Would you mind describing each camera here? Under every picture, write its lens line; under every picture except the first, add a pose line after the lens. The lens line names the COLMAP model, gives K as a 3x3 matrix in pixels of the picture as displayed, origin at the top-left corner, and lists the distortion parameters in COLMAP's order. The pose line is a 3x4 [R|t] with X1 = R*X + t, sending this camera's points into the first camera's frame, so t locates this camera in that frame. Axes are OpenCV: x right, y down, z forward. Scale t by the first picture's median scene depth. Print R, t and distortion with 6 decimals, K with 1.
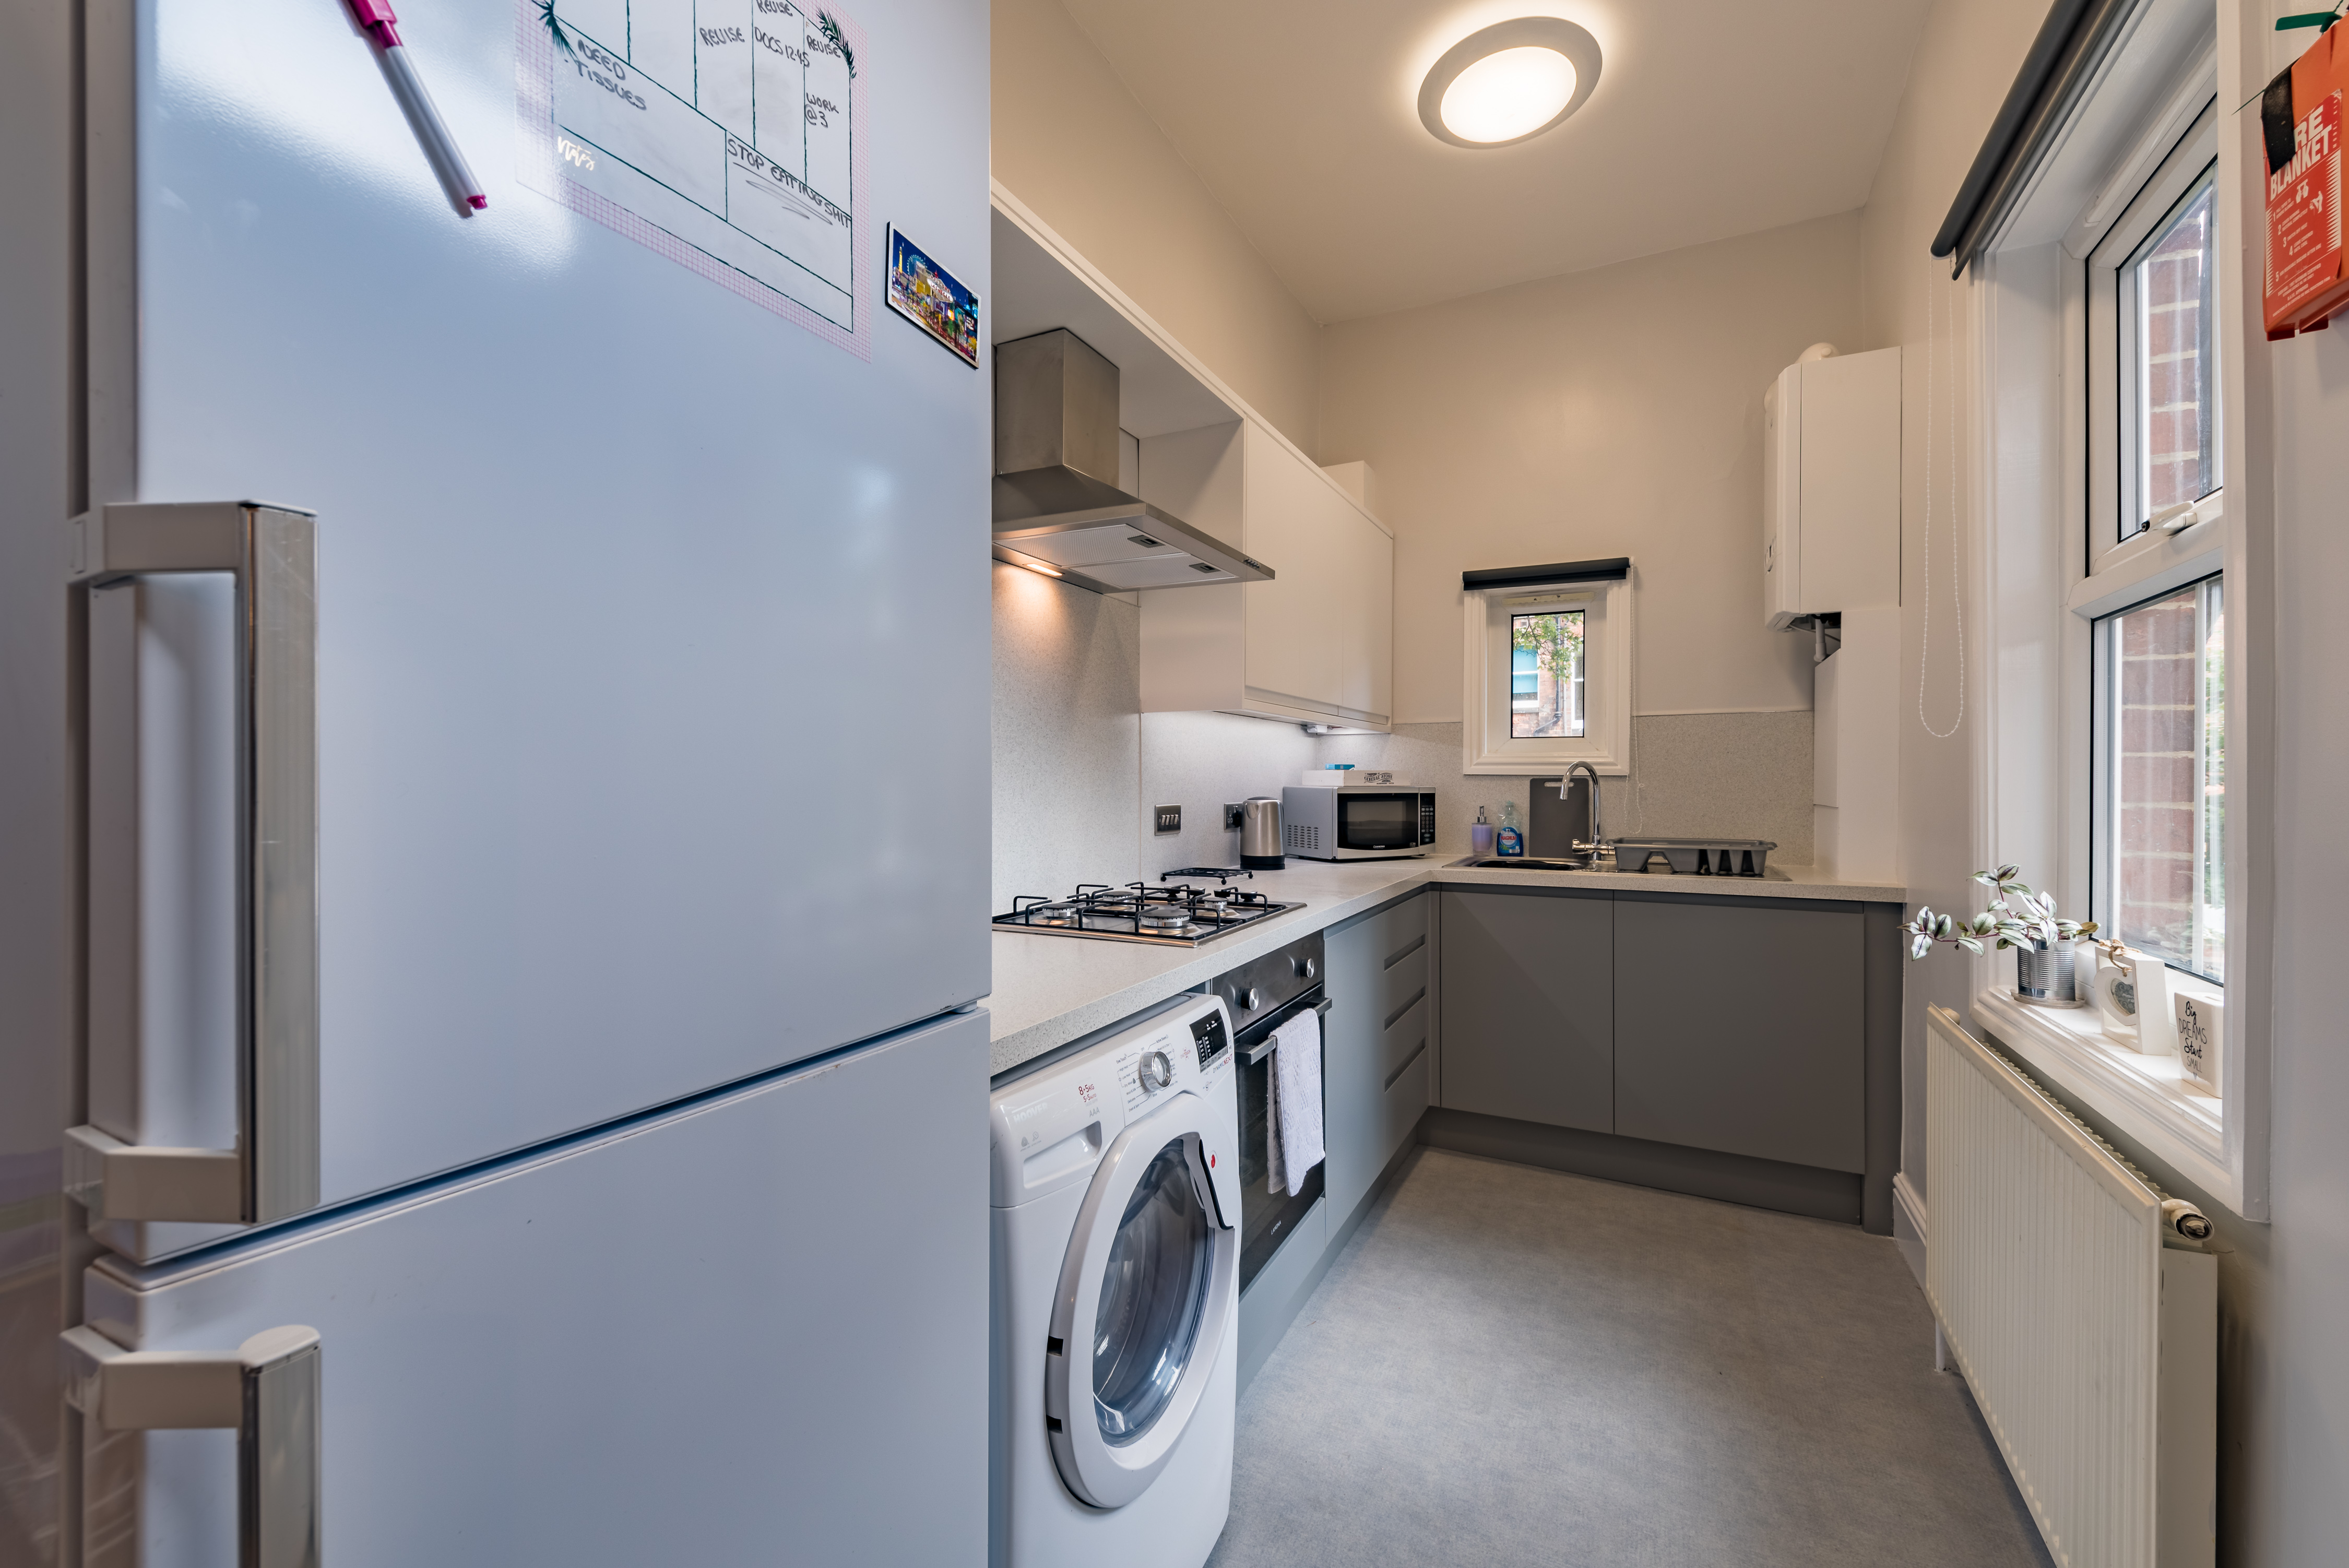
lens RADIAL K [[944.3, 0, 1174.5], [0, 944.3, 784.0], [0, 0, 1]] dist [0.009516, -0.004526]
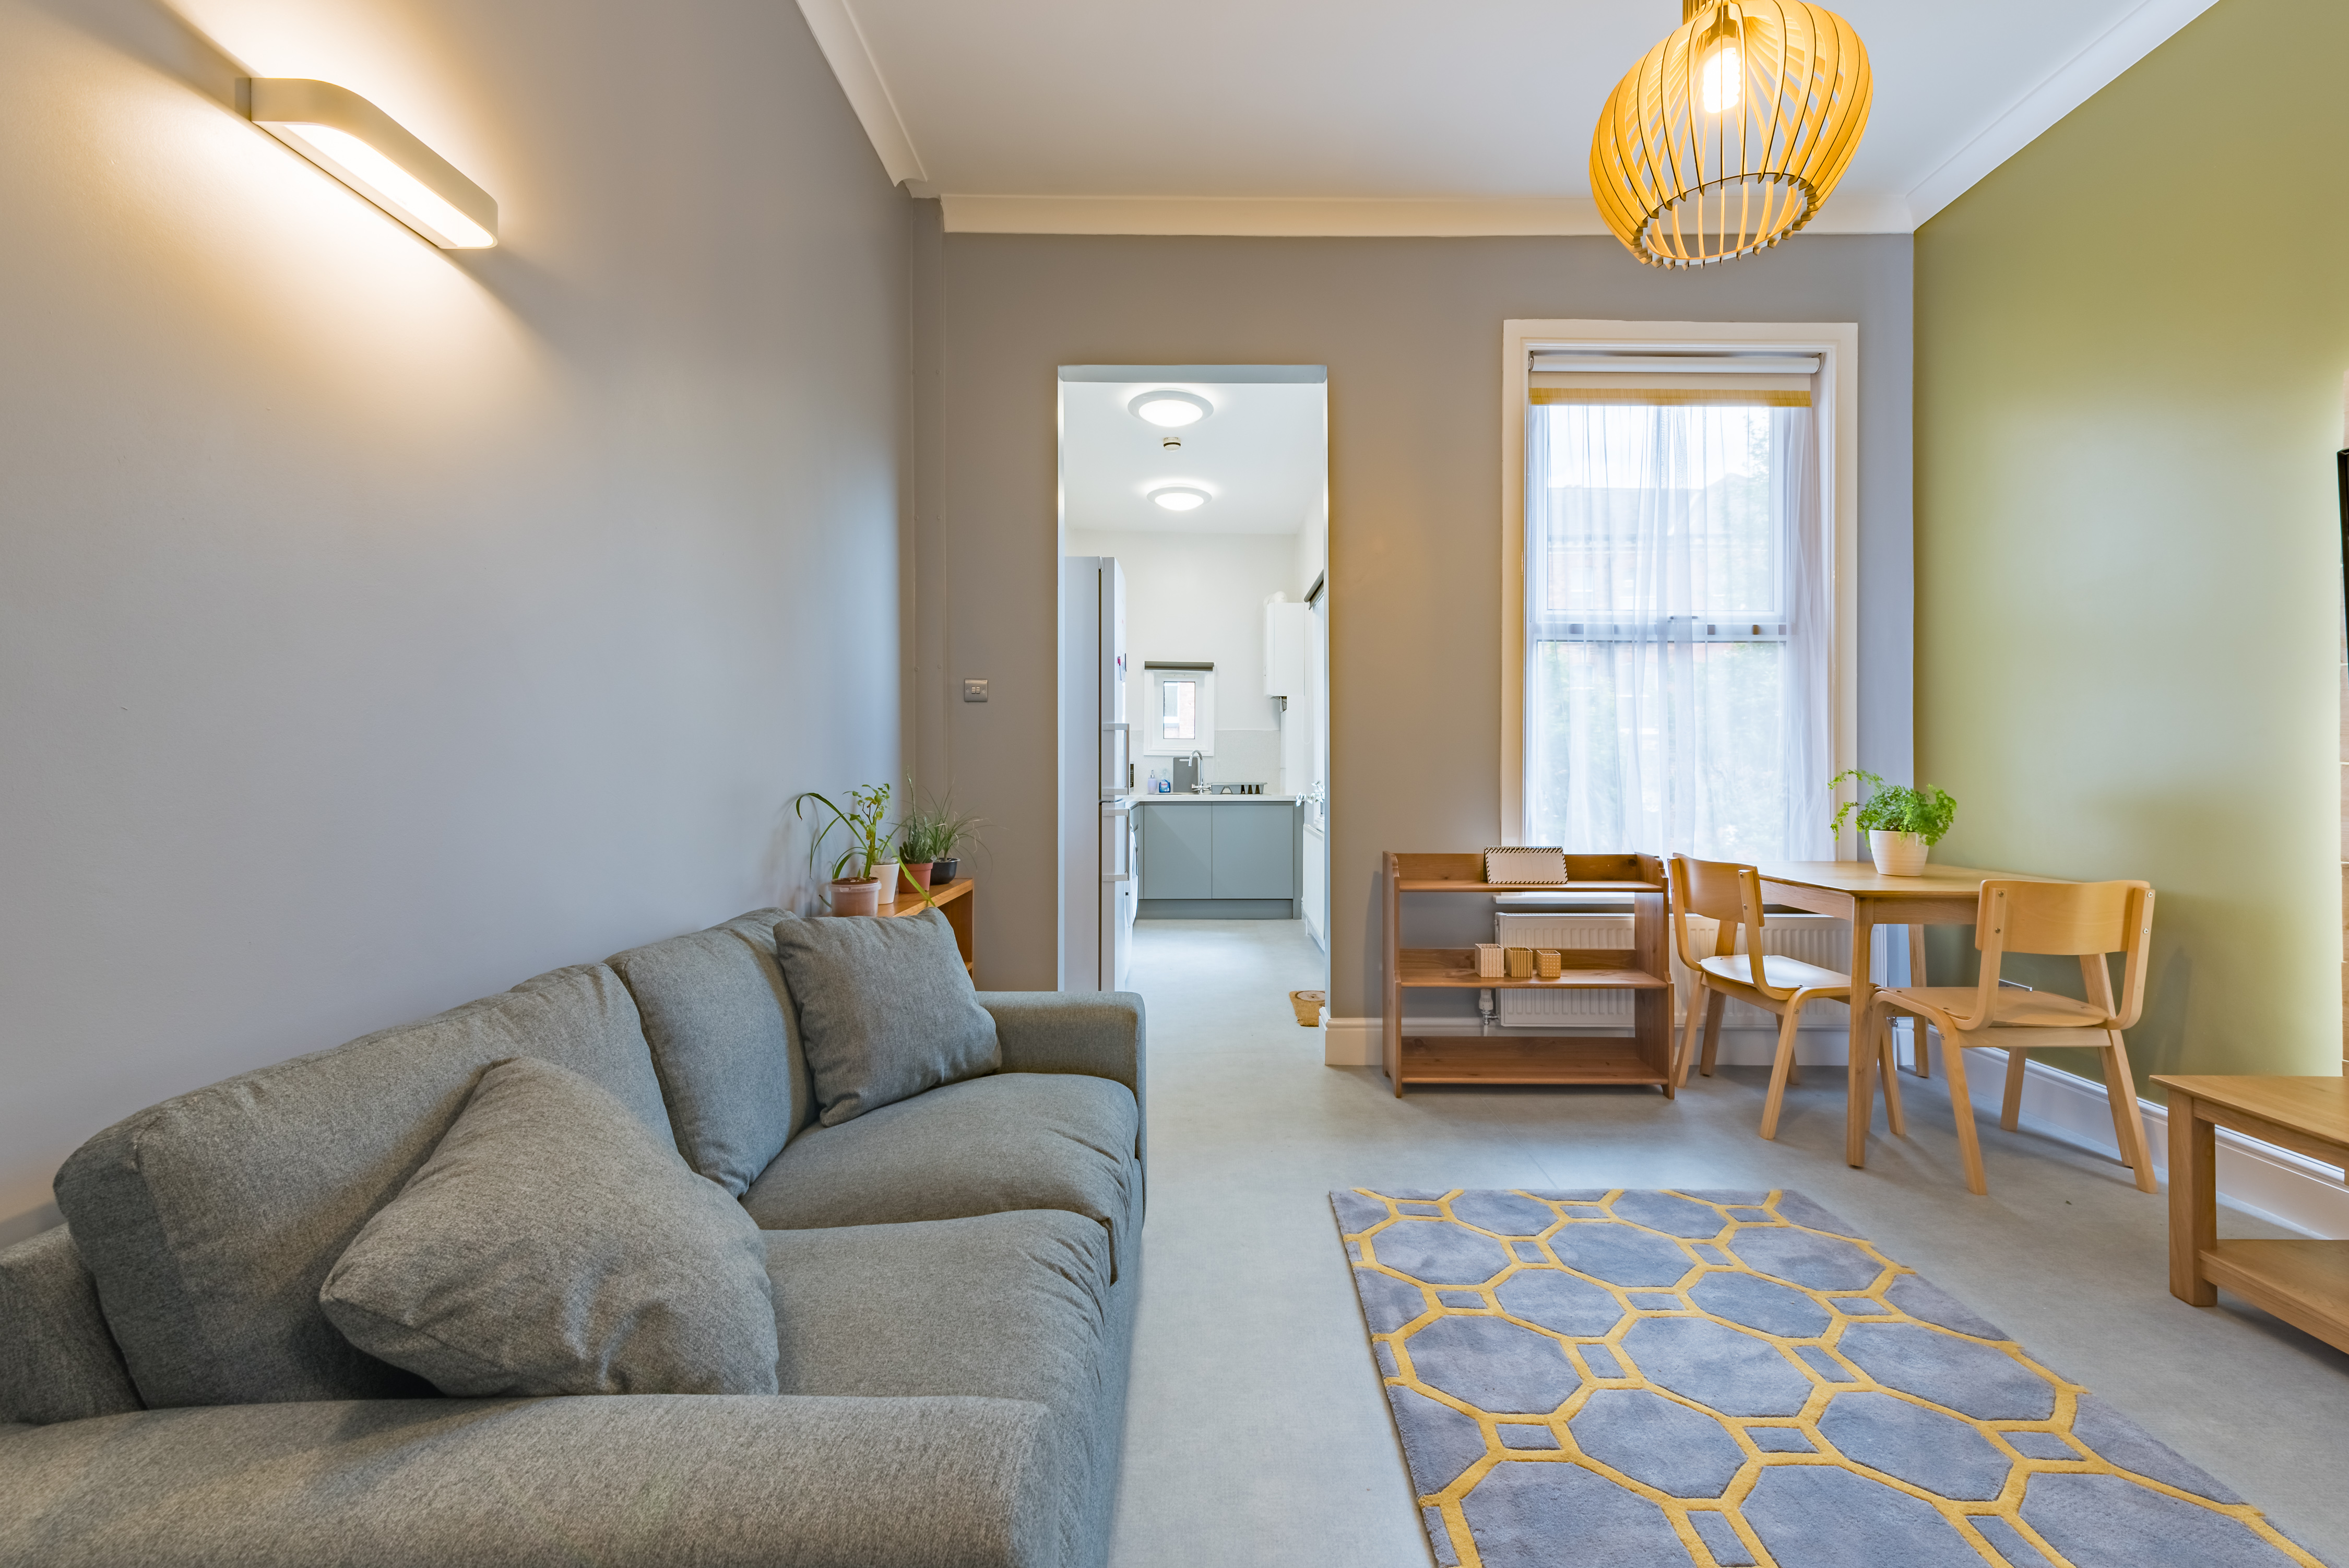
lens RADIAL K [[921.4, 0, 1210.0], [0, 921.4, 767.8], [0, 0, 1]] dist [0.000202, -0.000100]
pose [[0.882291, 0.000975, 0.470704, -1.069311], [0.000124, 0.999997, -0.002304, 0.044053], [-0.470705, 0.002091, 0.882288, -1.786824]]
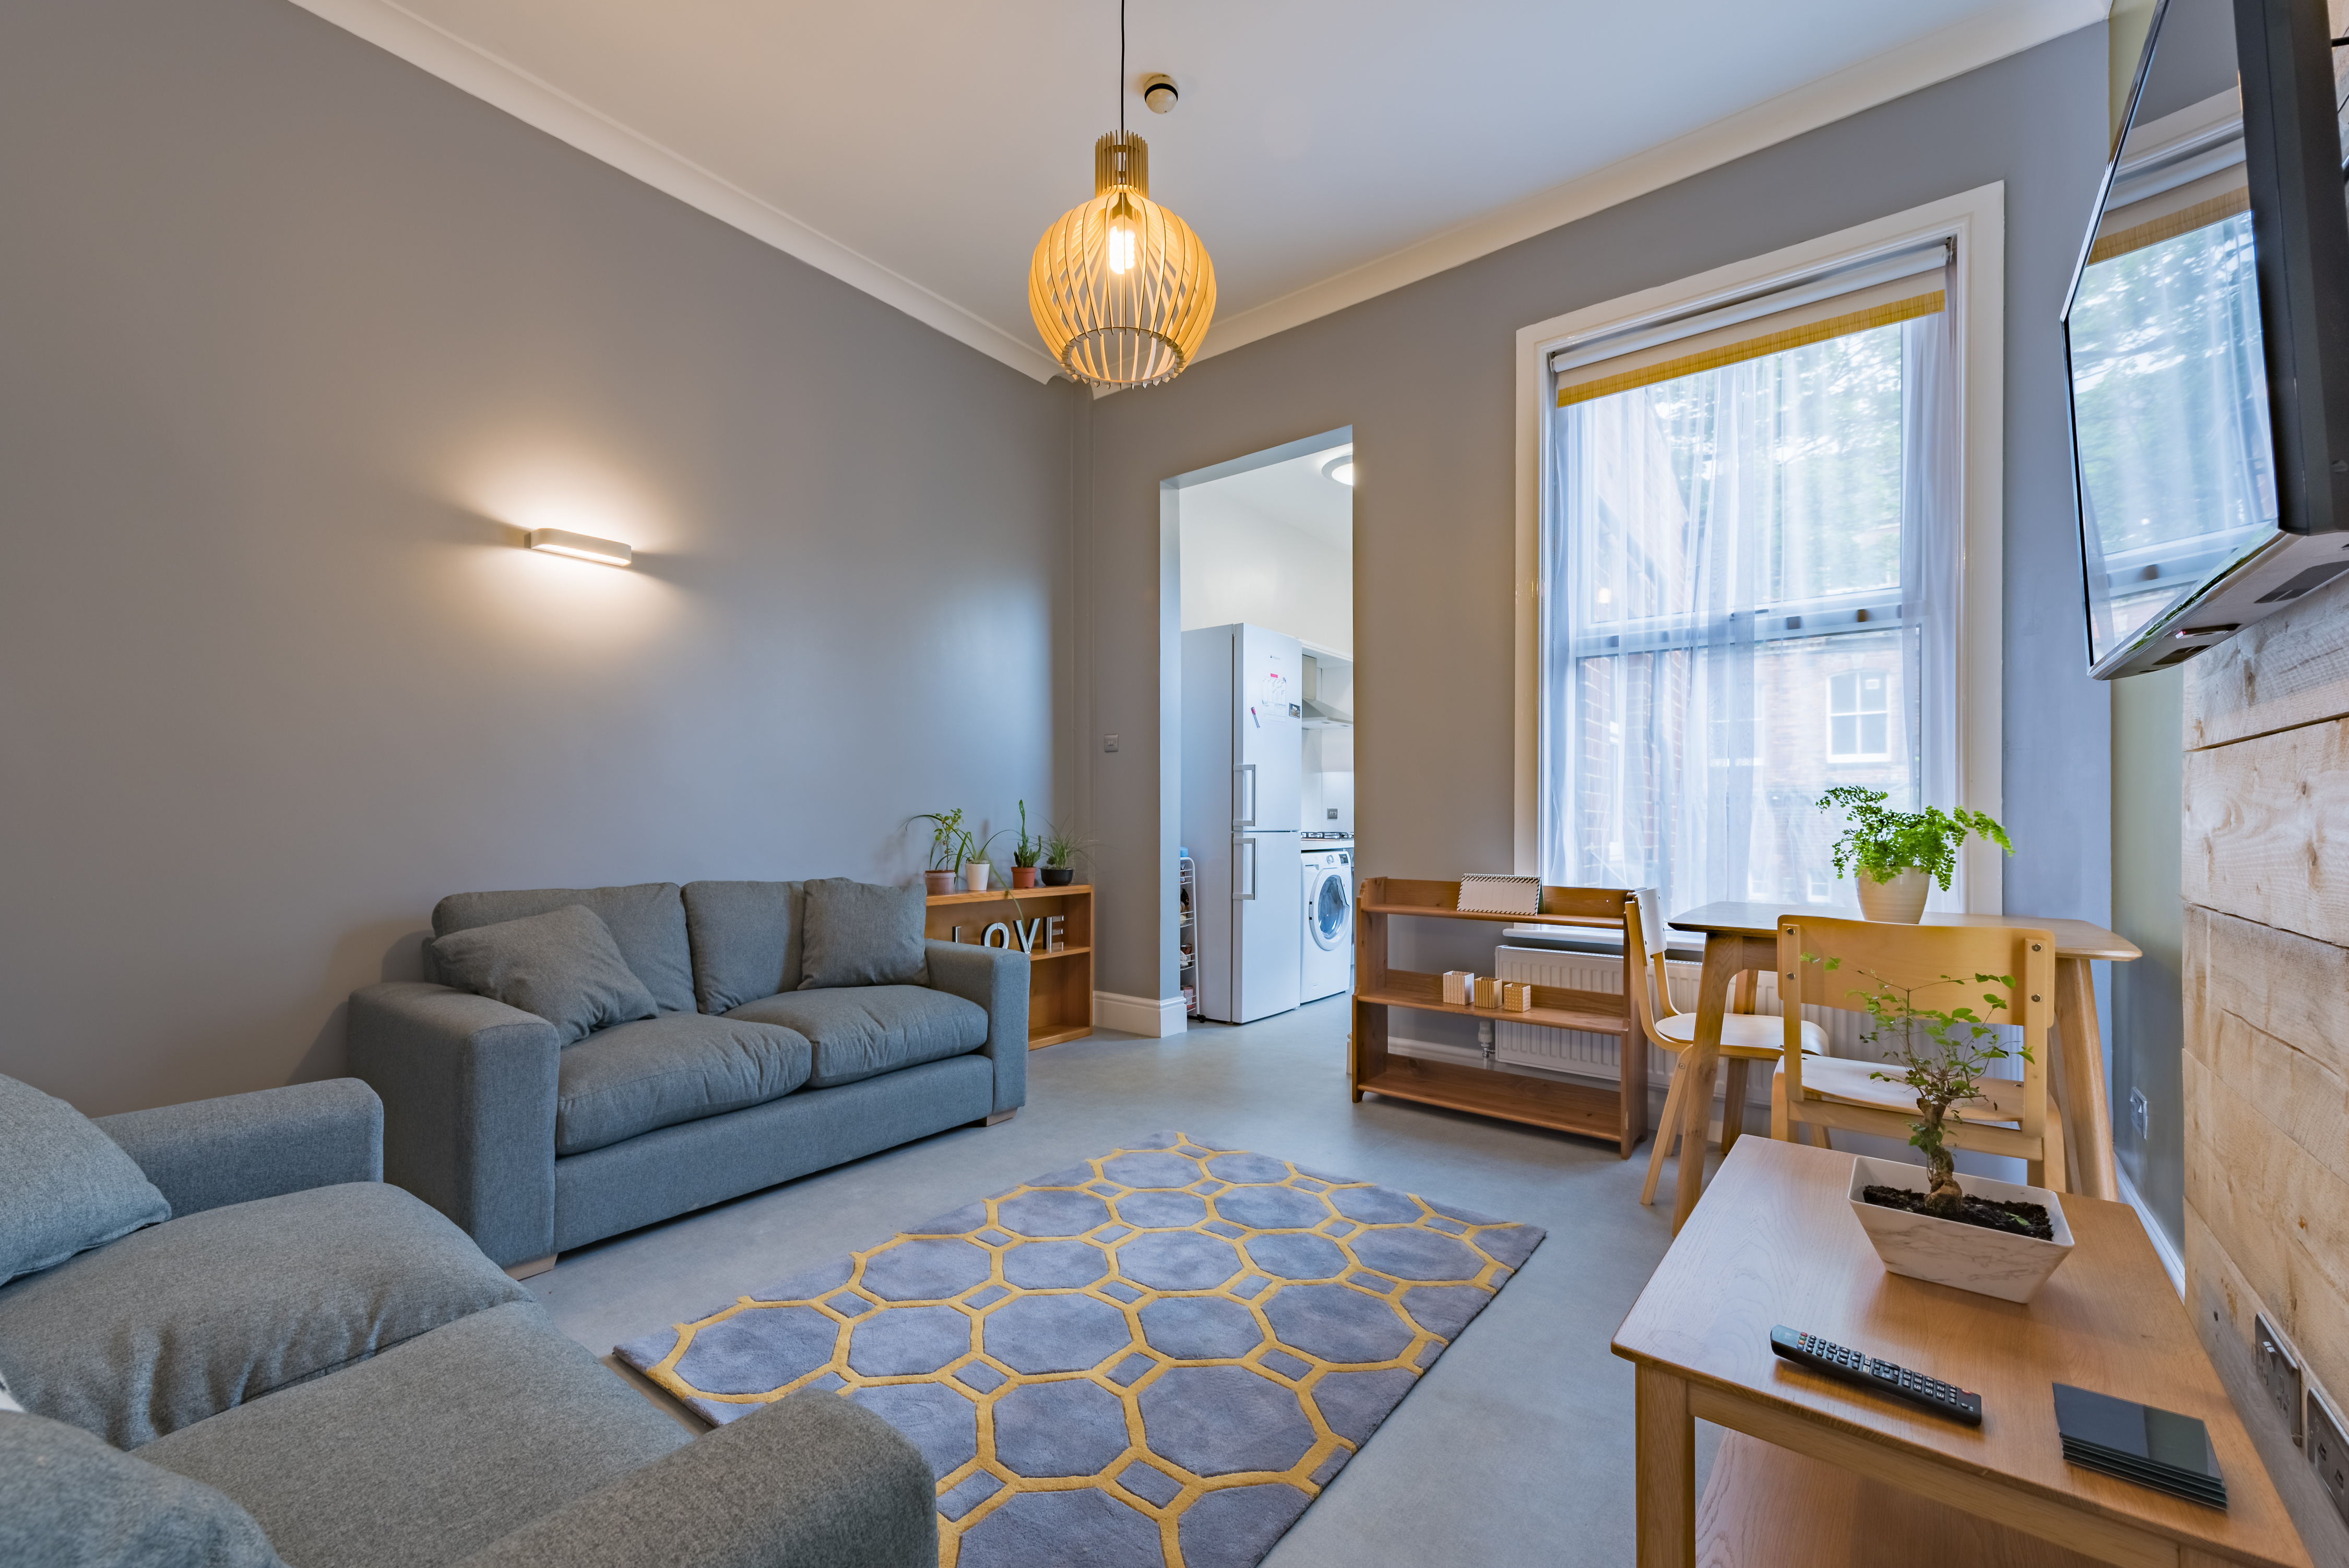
lens RADIAL K [[943.3, 0, 1166.1], [0, 943.3, 824.5], [0, 0, 1]] dist [0.002245, 0.000045]
pose [[0.984065, 0.003587, -0.177770, 0.006107], [-0.003450, 0.999993, 0.001078, 0.097269], [0.177773, -0.000448, 0.984071, -2.363229]]
